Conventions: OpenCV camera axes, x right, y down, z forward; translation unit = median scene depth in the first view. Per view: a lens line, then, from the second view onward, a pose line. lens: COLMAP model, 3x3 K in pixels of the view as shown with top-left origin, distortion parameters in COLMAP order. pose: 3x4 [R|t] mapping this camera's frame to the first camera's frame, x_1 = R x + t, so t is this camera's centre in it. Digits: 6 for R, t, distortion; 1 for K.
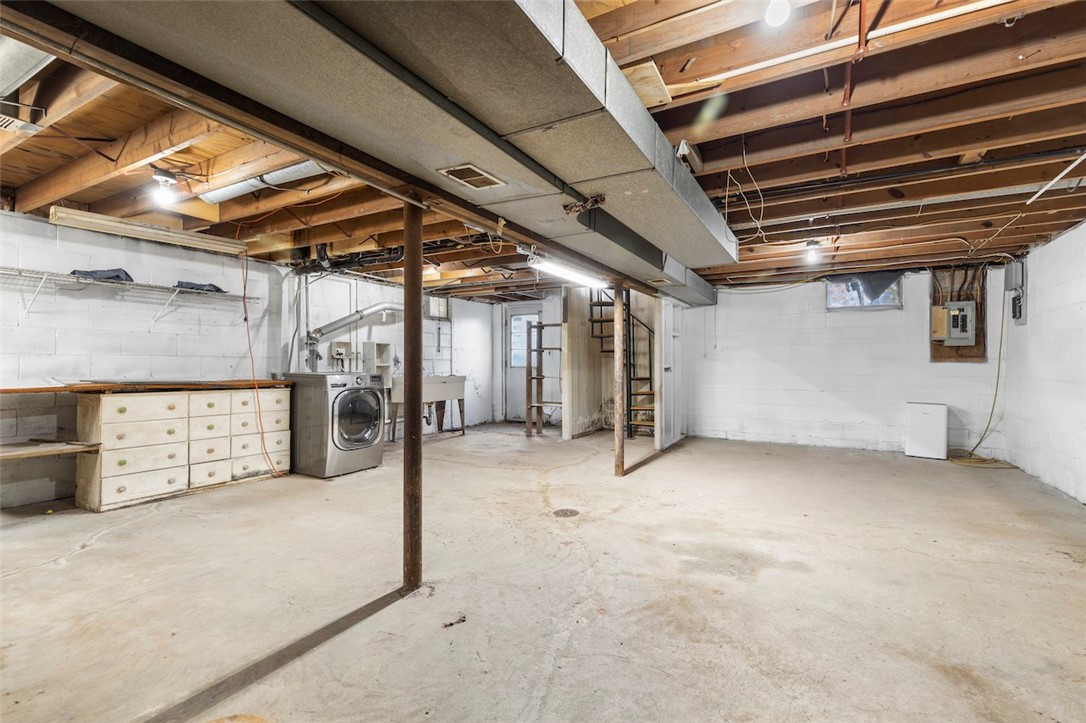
lens RADIAL K [[491.1, 0, 543.7], [0, 491.1, 362.2], [0, 0, 1]] dist [0.005551, -0.000077]
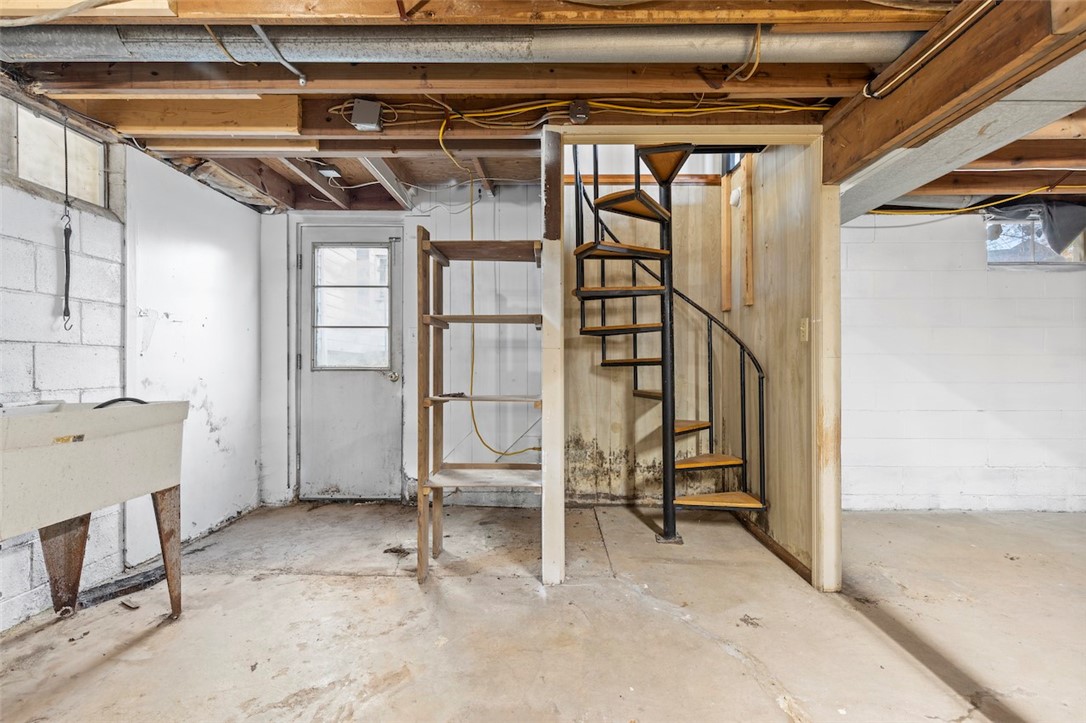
lens RADIAL K [[491.1, 0, 547.3], [0, 491.1, 366.0], [0, 0, 1]] dist [0.005551, -0.000077]
pose [[0.871730, 0.003335, 0.489975, -0.109738], [-0.002402, 0.999994, -0.002532, 0.008072], [-0.489981, 0.001030, 0.871733, 0.612418]]
